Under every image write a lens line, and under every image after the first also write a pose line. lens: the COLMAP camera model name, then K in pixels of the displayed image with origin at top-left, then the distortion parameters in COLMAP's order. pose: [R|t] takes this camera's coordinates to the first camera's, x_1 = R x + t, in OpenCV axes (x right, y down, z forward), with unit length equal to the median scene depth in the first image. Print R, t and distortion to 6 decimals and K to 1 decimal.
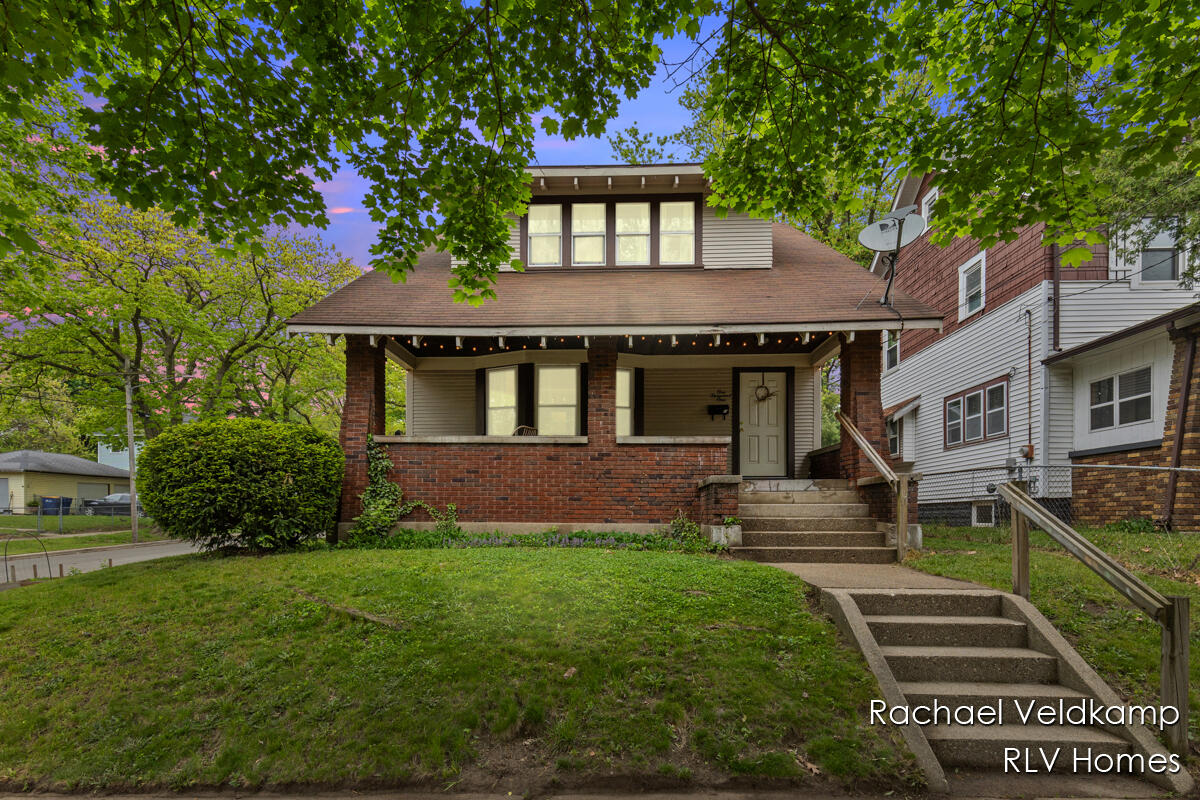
lens RADIAL K [[559.8, 0, 610.0], [0, 559.8, 499.7], [0, 0, 1]] dist [0.019489, 0.000225]
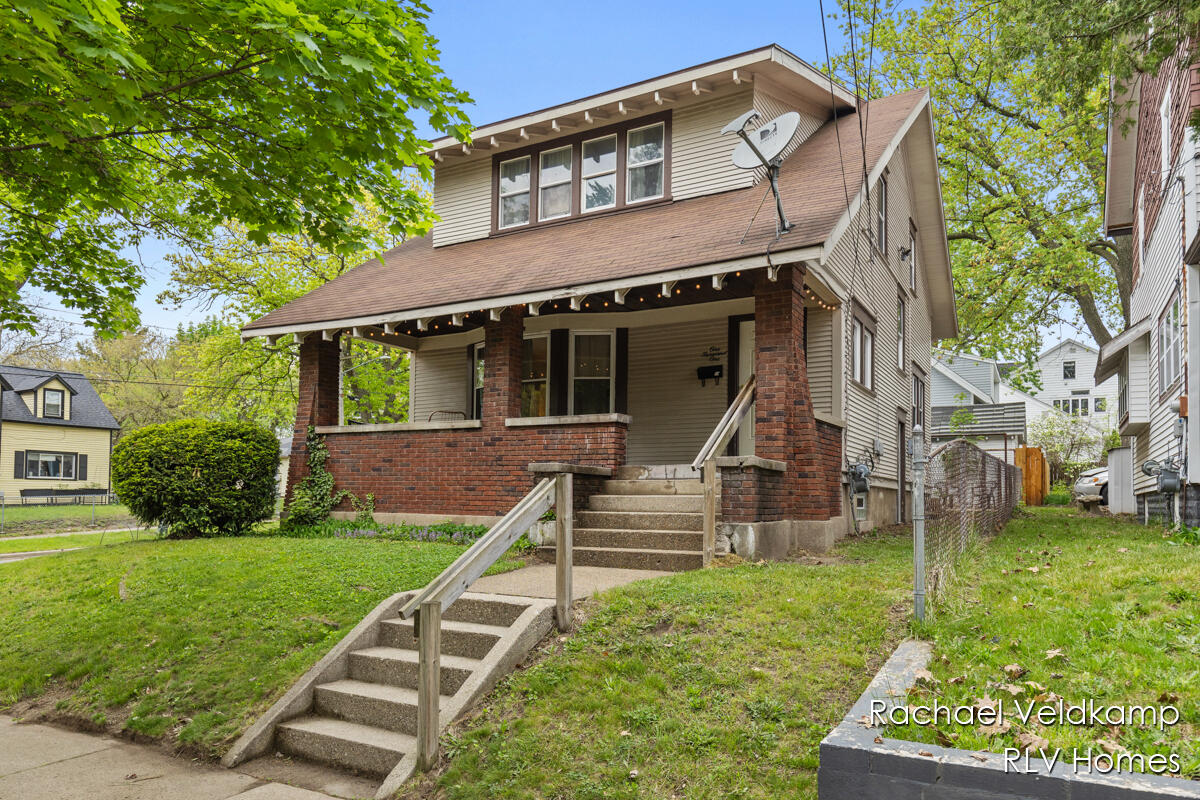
lens RADIAL K [[762.9, 0, 616.2], [0, 762.9, 454.0], [0, 0, 1]] dist [0.003026, -0.000293]
pose [[0.893153, -0.020683, -0.449278, 0.679576], [0.004129, 0.999277, -0.037794, -0.009495], [0.449734, 0.031901, 0.892592, -0.001116]]
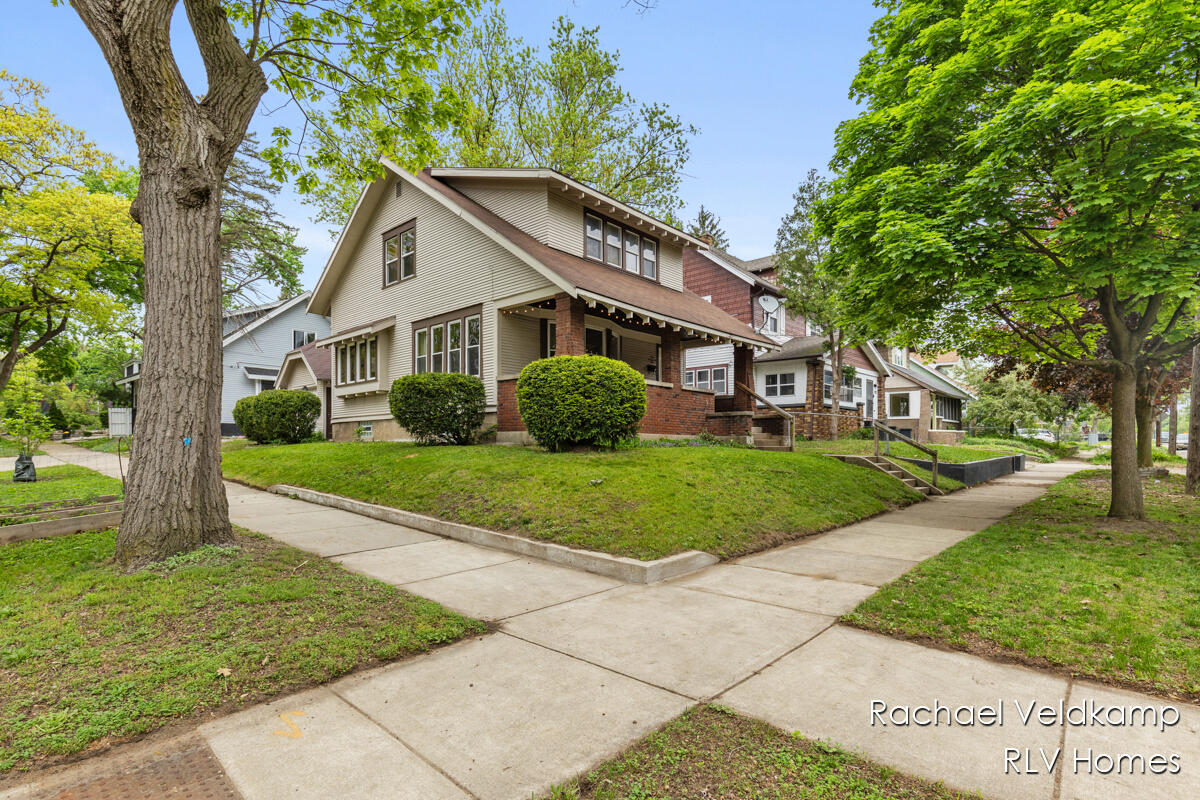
lens RADIAL K [[584.1, 0, 586.6], [0, 584.1, 418.6], [0, 0, 1]] dist [0.001058, -0.000489]
pose [[0.665635, 0.033536, 0.745524, -1.455539], [-0.012541, 0.999351, -0.033757, 0.052888], [-0.746172, 0.013121, 0.665623, 0.022285]]
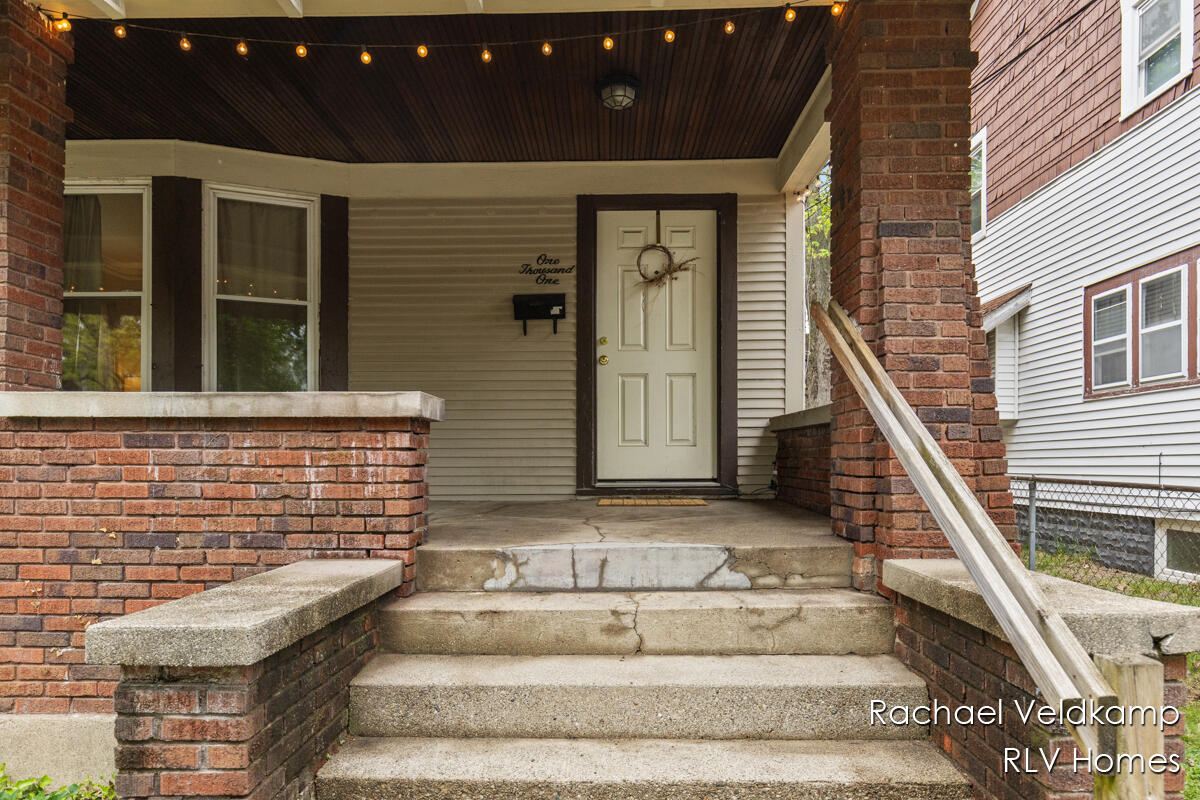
lens RADIAL K [[736.8, 0, 608.8], [0, 736.8, 455.7], [0, 0, 1]] dist [0.005173, -0.001822]
pose [[0.999710, -0.005750, 0.023392, 0.281686], [0.005365, 0.999850, 0.016471, -0.082718], [-0.023483, -0.016341, 0.999591, 0.611213]]
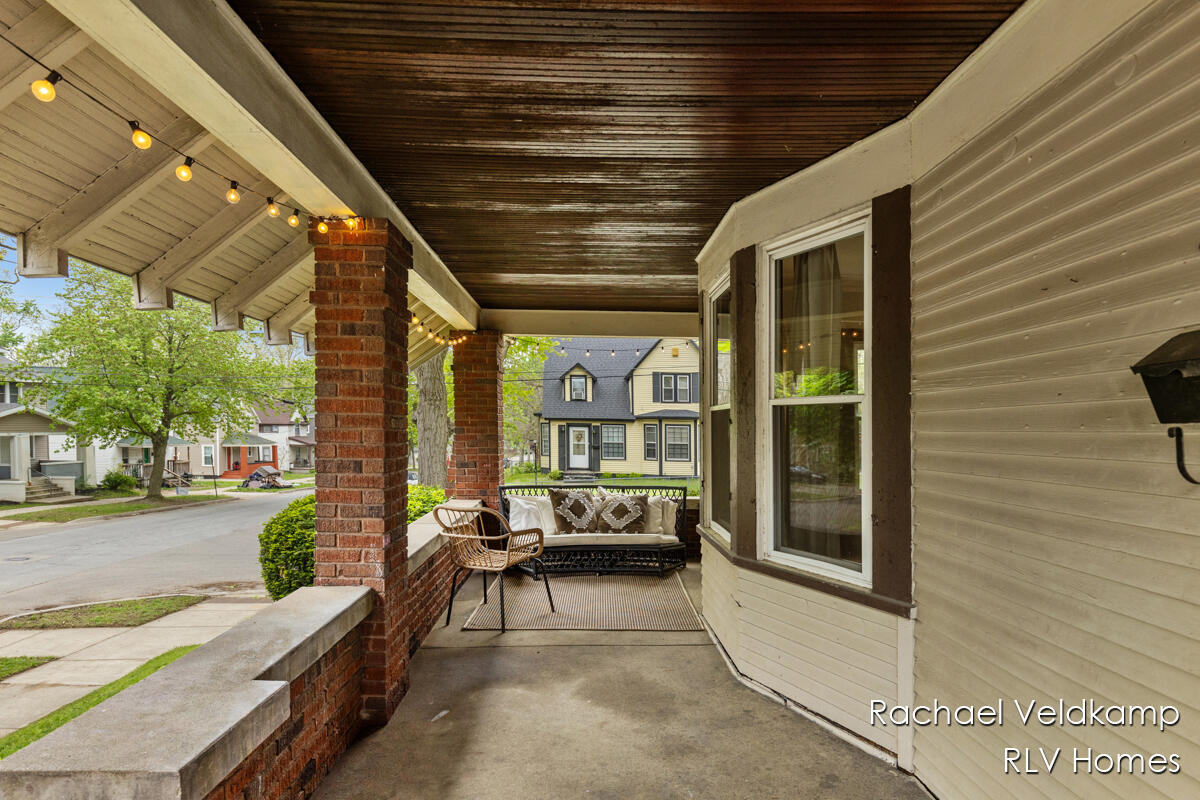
lens RADIAL K [[717.9, 0, 590.2], [0, 717.9, 431.8], [0, 0, 1]] dist [-0.000517, 0.000780]
pose [[0.038527, 0.003823, -0.999250, 0.395345], [0.009373, 0.999947, 0.004187, -0.201912], [0.999214, -0.009527, 0.038489, 1.157404]]
